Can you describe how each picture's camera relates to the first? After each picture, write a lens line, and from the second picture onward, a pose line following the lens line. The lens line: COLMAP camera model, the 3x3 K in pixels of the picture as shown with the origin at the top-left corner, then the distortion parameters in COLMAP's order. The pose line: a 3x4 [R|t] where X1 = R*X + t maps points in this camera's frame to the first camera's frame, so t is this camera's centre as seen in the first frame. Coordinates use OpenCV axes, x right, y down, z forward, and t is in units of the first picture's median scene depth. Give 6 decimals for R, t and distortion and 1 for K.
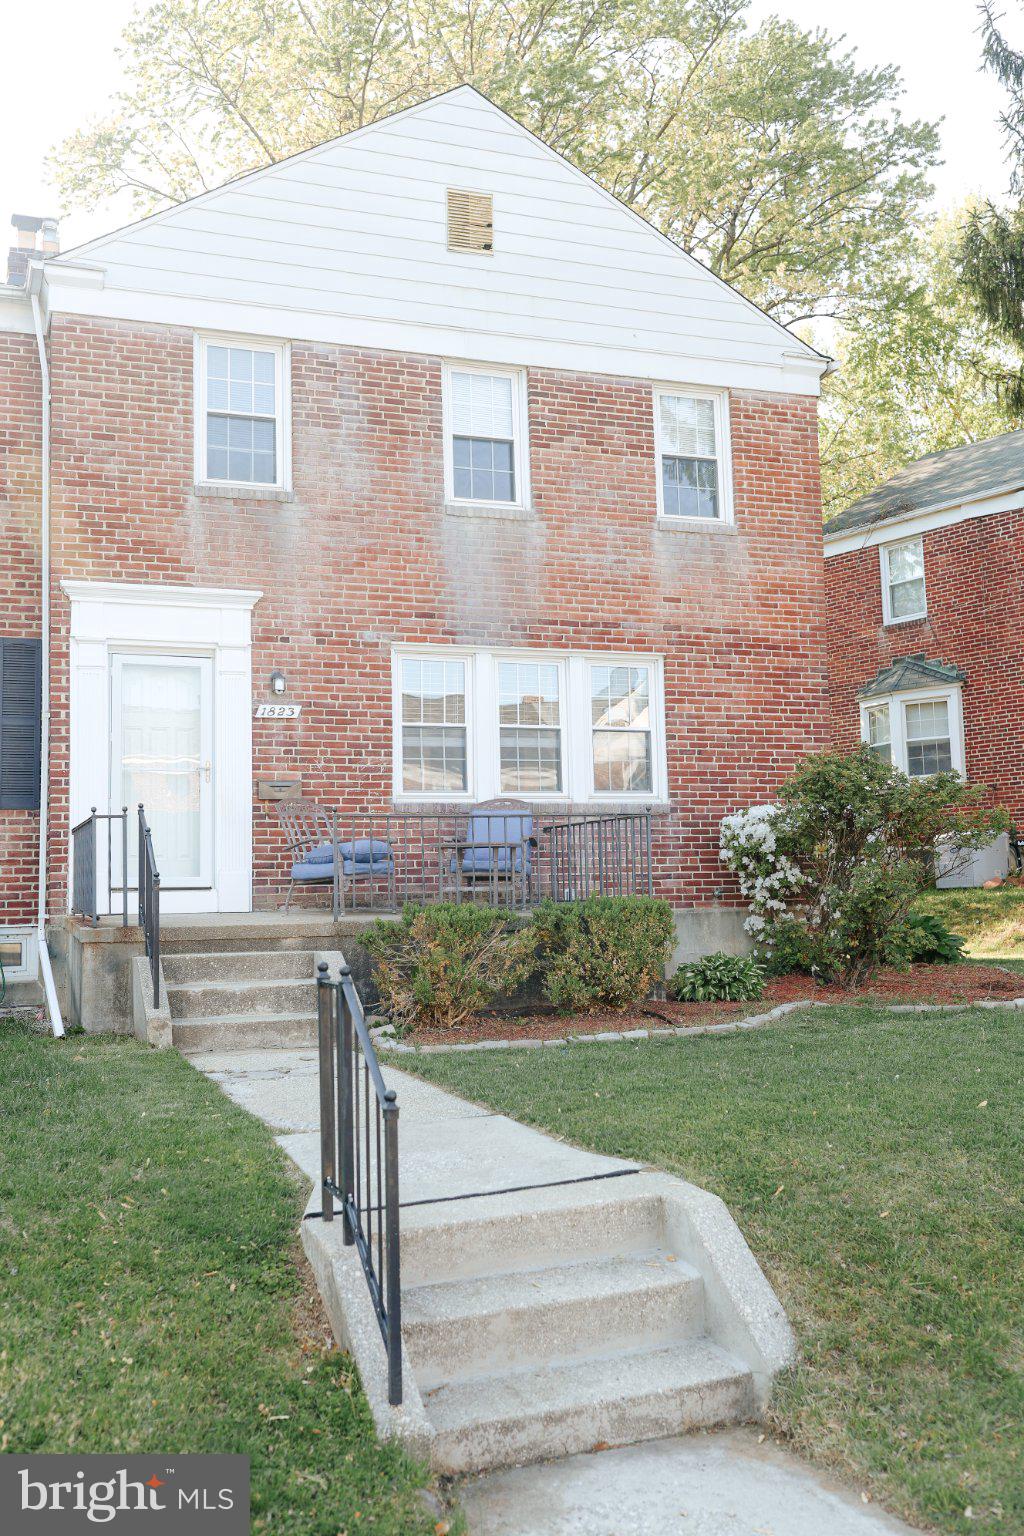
lens RADIAL K [[1466.1, 0, 520.3], [0, 1466.1, 769.9], [0, 0, 1]] dist [-0.008279, 0.000000]
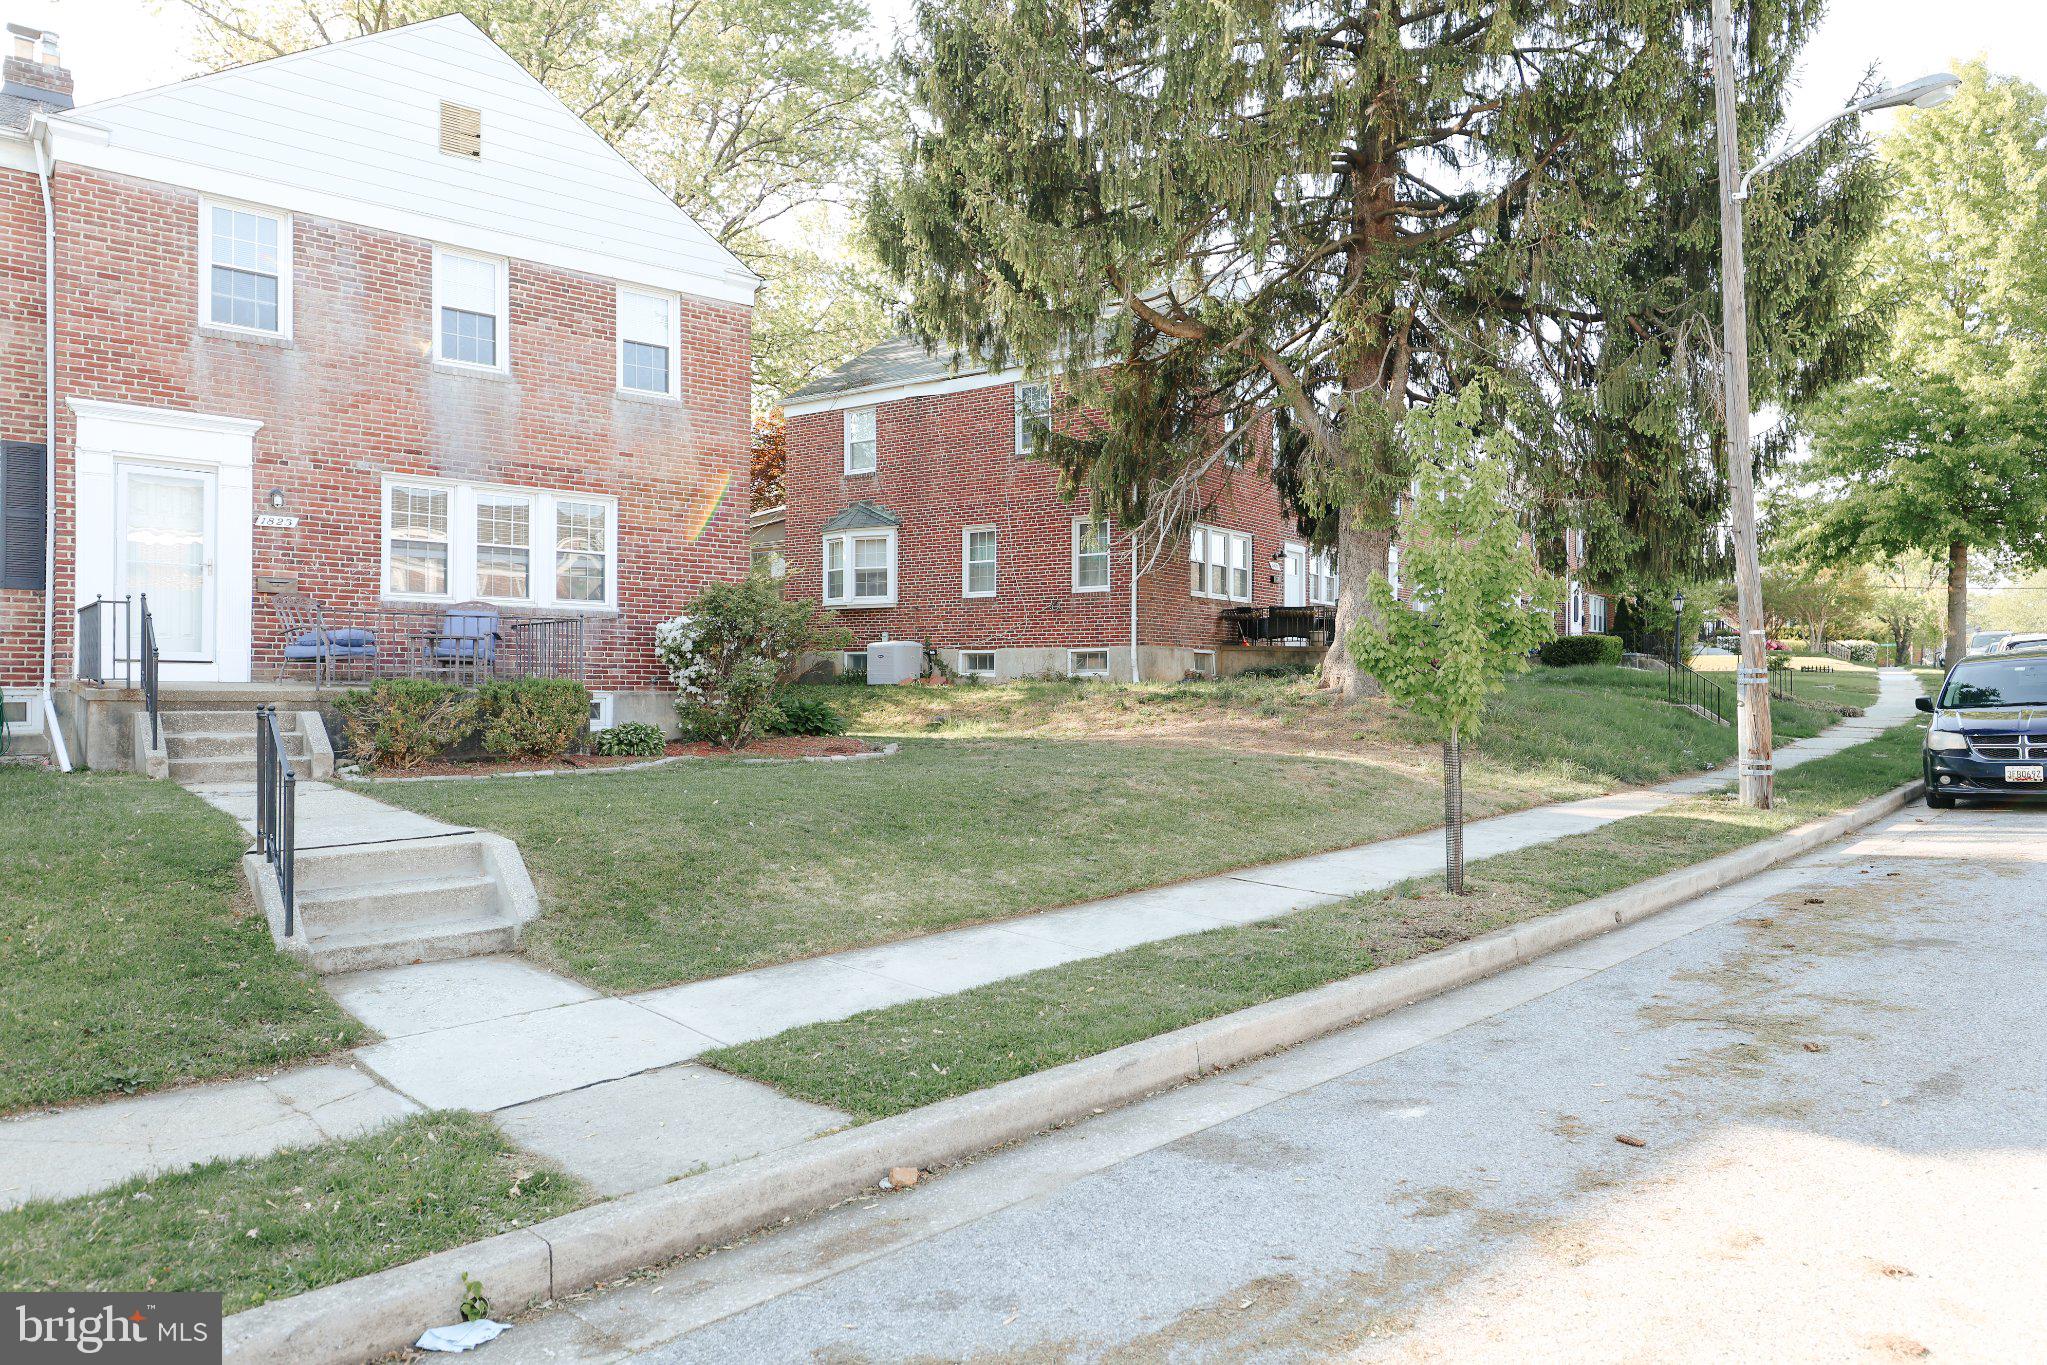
lens RADIAL K [[1325.1, 0, 1034.0], [0, 1325.1, 691.7], [0, 0, 1]] dist [0.020371, -0.008140]
pose [[0.946191, 0.029076, 0.322301, 0.078487], [-0.056576, 0.995480, 0.076284, -0.018484], [-0.318626, -0.090414, 0.943559, -0.268592]]
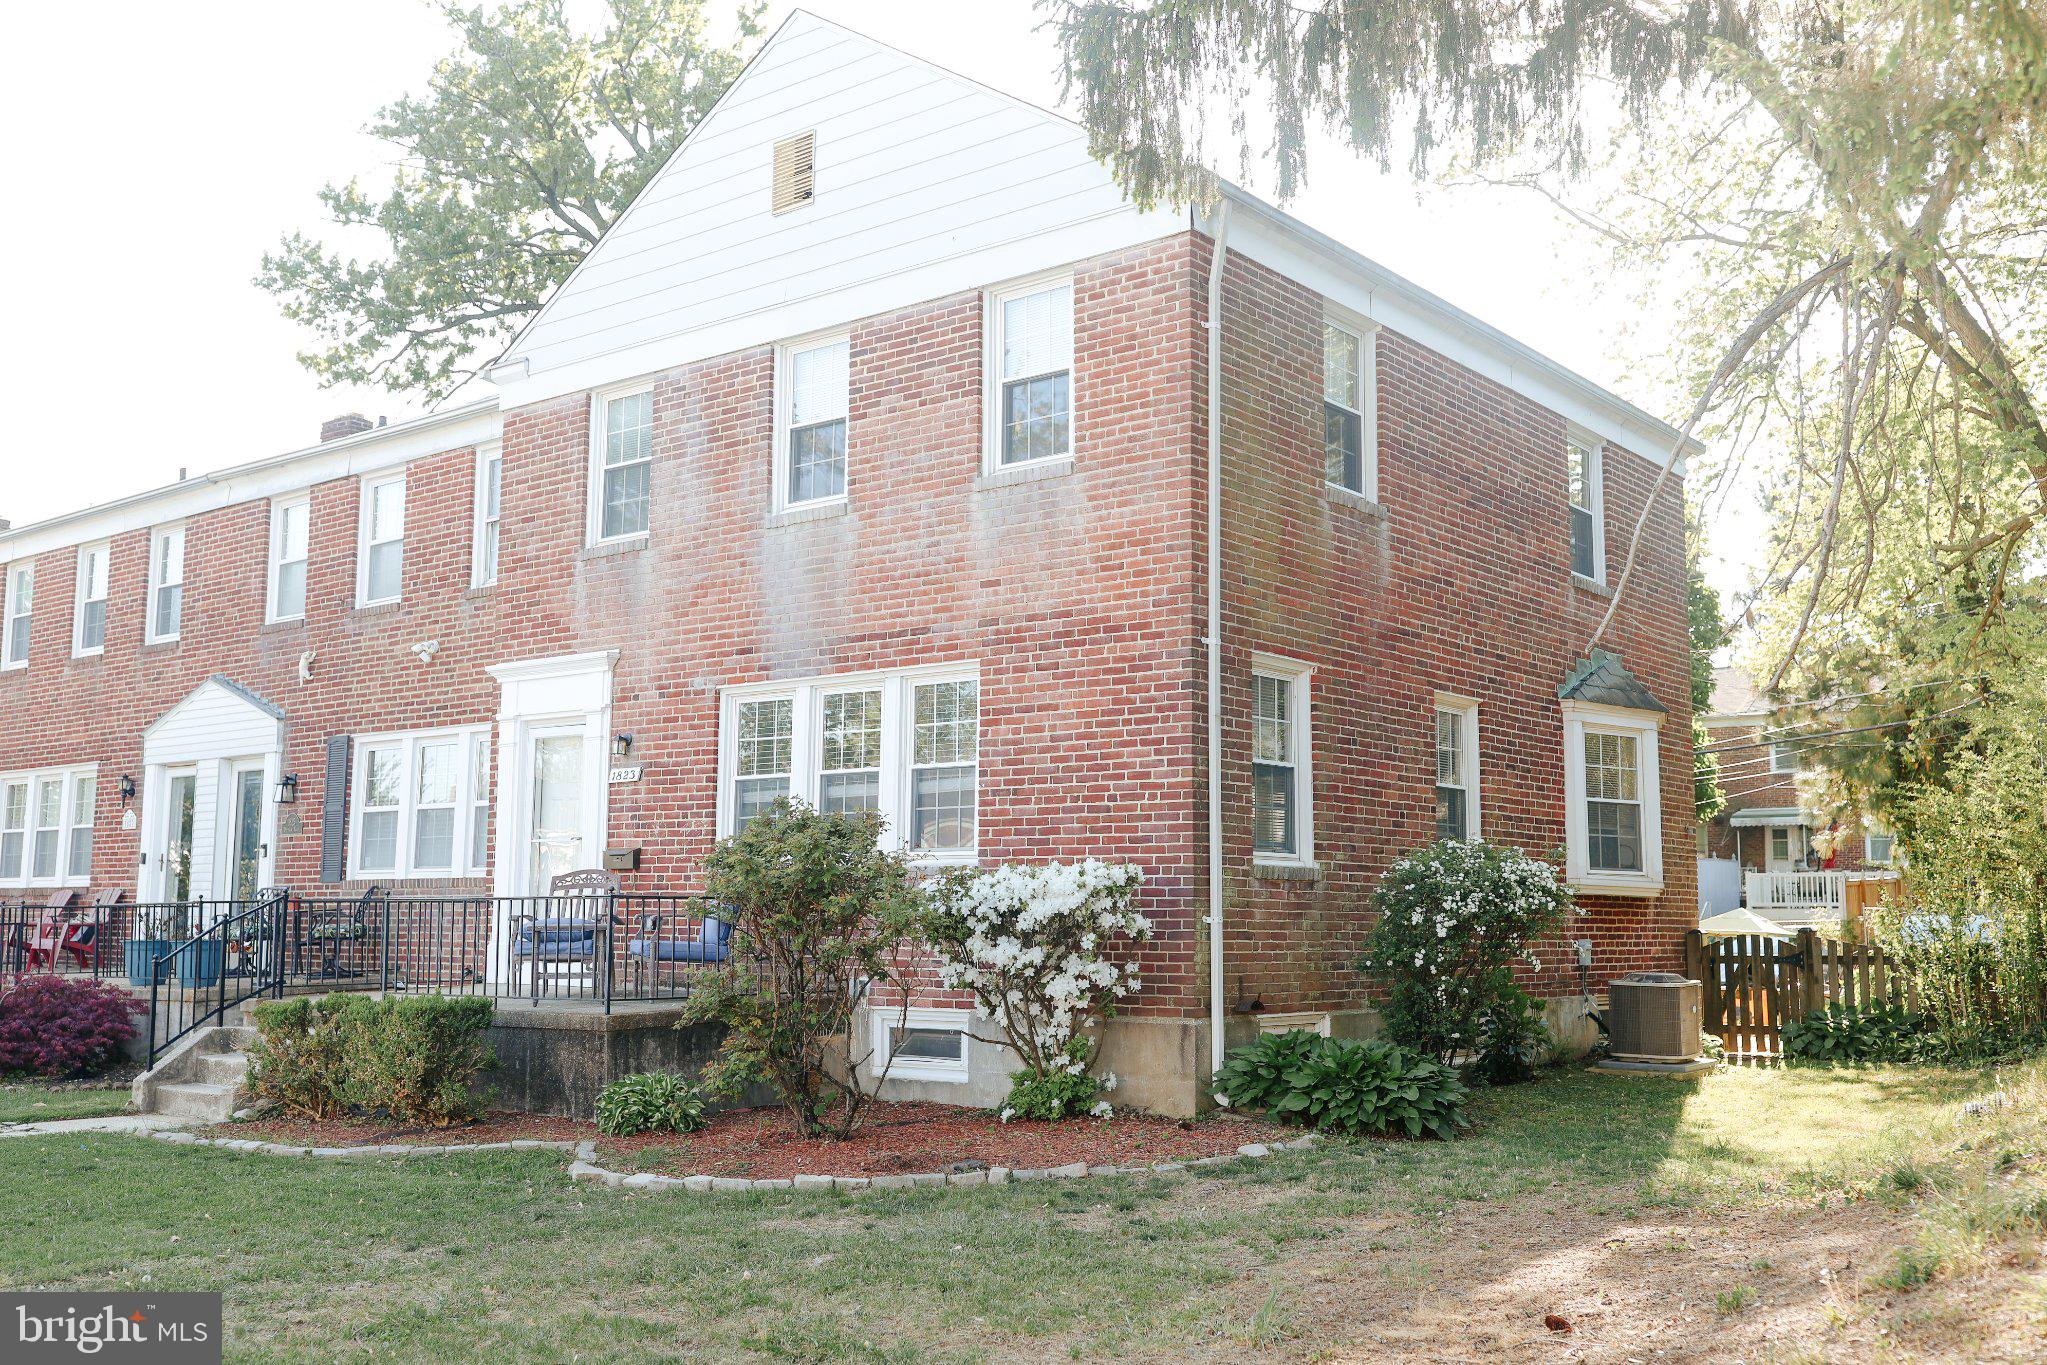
lens RADIAL K [[1953.8, 0, 1022.5], [0, 1953.8, 678.9], [0, 0, 1]] dist [-0.008279, 0.000000]
pose [[0.515134, -0.080361, -0.853334, 1.021042], [0.064642, 0.996402, -0.054811, -0.015691], [0.854668, -0.026926, 0.518476, 0.553168]]
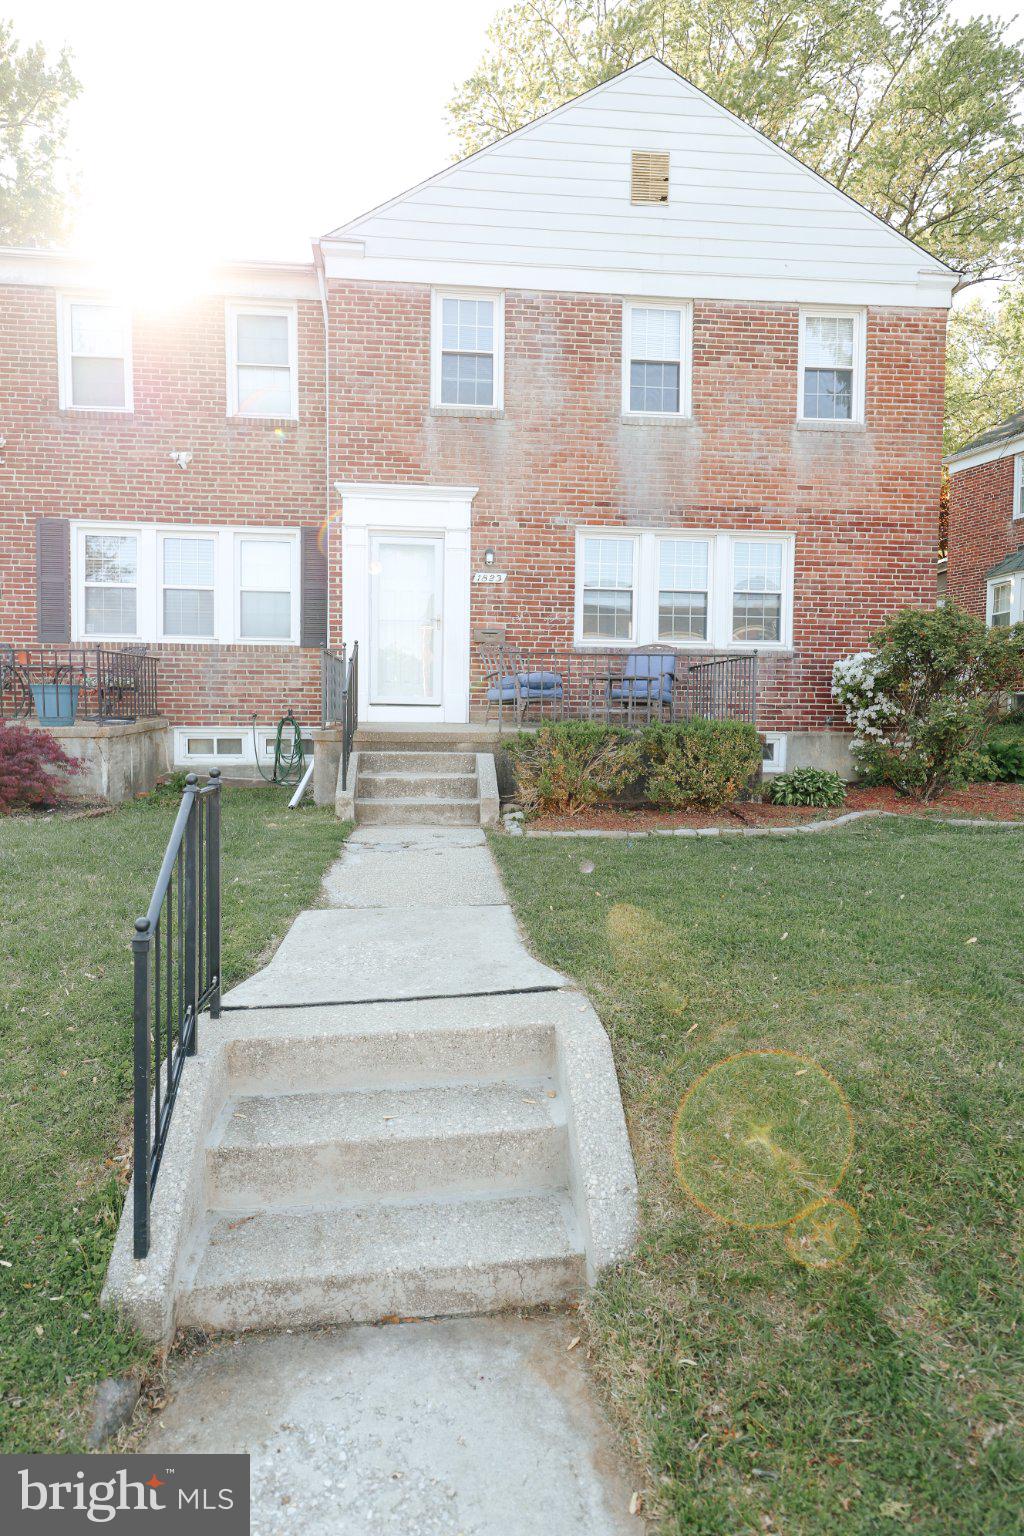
lens RADIAL K [[904.0, 0, 513.7], [0, 904.0, 764.2], [0, 0, 1]] dist [0.018738, -0.002162]
pose [[0.964085, 0.044598, -0.261824, 0.083570], [-0.008355, 0.990406, 0.137936, 0.015244], [0.265463, -0.130794, 0.955208, 0.171337]]
